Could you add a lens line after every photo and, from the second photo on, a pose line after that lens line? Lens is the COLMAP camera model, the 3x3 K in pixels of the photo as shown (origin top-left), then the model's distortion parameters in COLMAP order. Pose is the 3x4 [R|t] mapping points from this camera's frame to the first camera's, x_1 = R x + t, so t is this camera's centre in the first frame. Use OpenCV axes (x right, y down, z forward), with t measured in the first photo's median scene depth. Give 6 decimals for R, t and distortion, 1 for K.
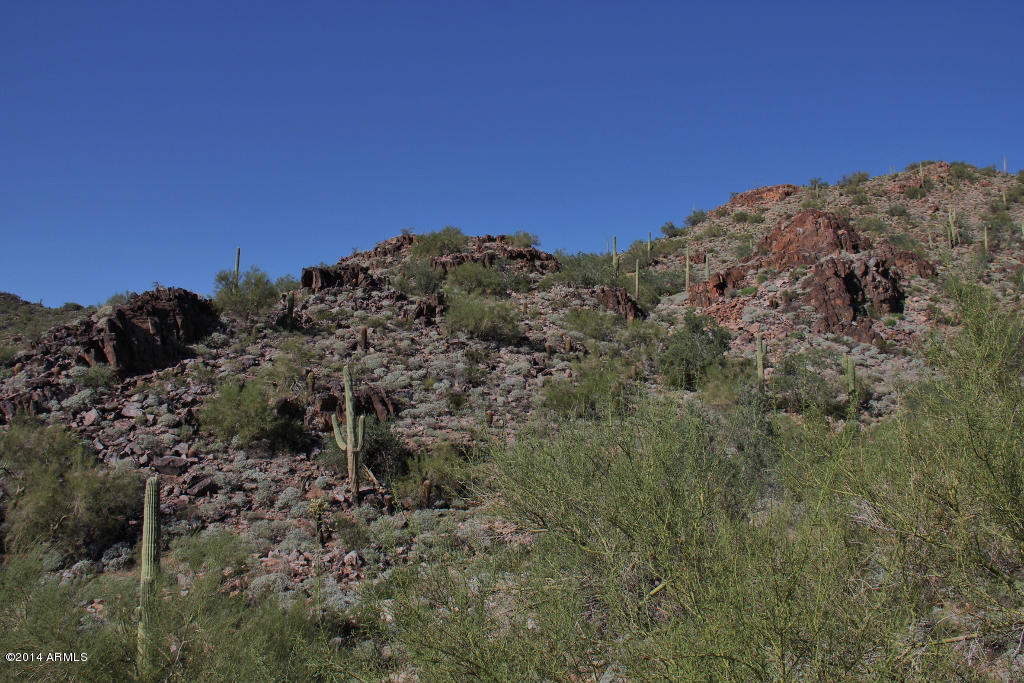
lens RADIAL K [[853.3, 0, 510.7], [0, 853.3, 326.5], [0, 0, 1]] dist [-0.189317, 0.149161]
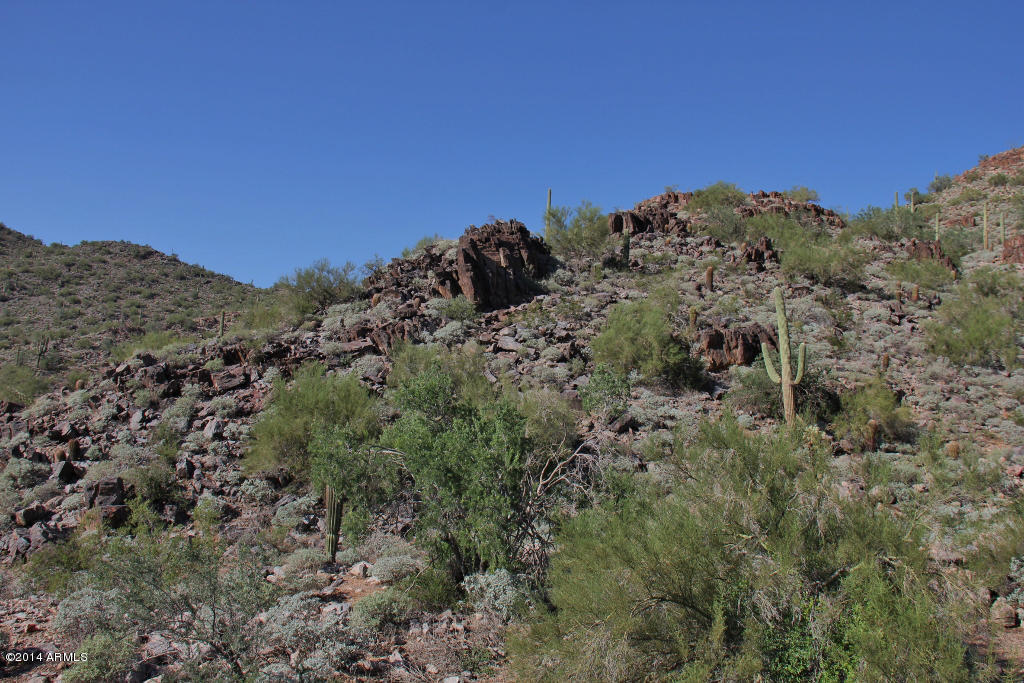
lens RADIAL K [[863.1, 0, 512.0], [0, 863.1, 341.5], [0, 0, 1]] dist [-0.184179, 0.166379]
pose [[0.978666, 0.007911, -0.205304, -0.164093], [-0.001038, 0.999436, 0.033565, 0.042378], [0.205453, -0.032636, 0.978123, 0.051293]]
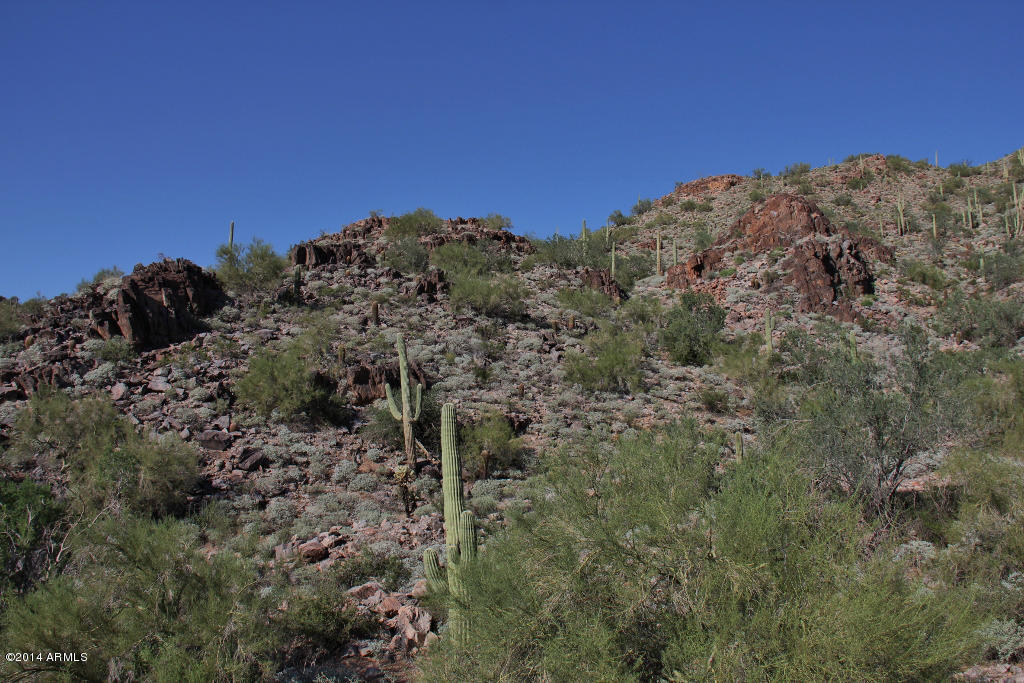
lens RADIAL K [[853.3, 0, 510.7], [0, 853.3, 326.5], [0, 0, 1]] dist [-0.189317, 0.149161]
pose [[0.995991, -0.003545, 0.089389, -0.090084], [0.002836, 0.999963, 0.008062, 0.018360], [-0.089414, -0.007776, 0.995964, 0.015452]]
